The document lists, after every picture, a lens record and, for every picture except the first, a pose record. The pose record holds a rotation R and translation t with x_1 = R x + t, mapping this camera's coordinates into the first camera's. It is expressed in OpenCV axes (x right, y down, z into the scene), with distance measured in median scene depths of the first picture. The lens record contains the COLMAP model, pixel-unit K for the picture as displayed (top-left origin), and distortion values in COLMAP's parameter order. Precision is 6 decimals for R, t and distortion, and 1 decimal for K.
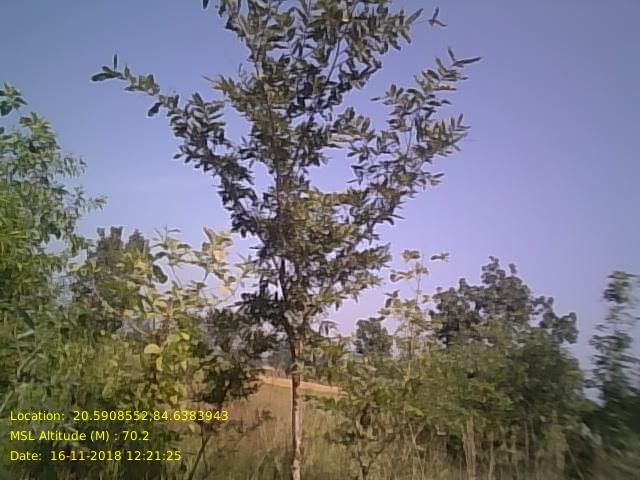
lens RADIAL K [[476.4, 0, 321.4], [0, 476.4, 240.2], [0, 0, 1]] dist [0.007148, -0.004806]
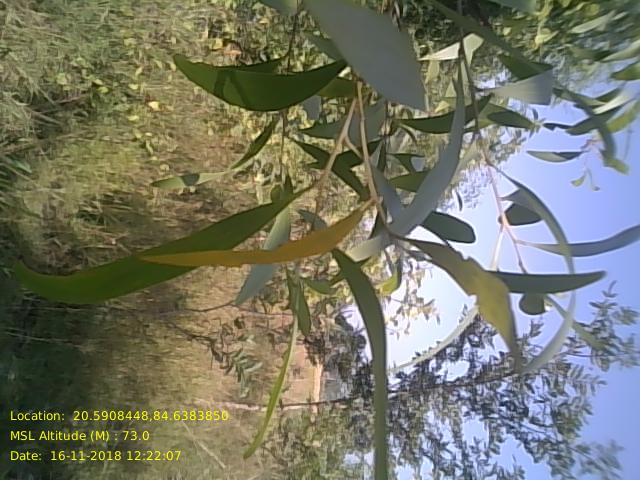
lens RADIAL K [[476.4, 0, 321.8], [0, 476.4, 239.2], [0, 0, 1]] dist [0.007148, -0.004806]
pose [[0.045891, 0.957506, -0.284739, -0.126372], [-0.959329, 0.121720, 0.254698, -0.177614], [0.278534, 0.261470, 0.924150, -0.612277]]
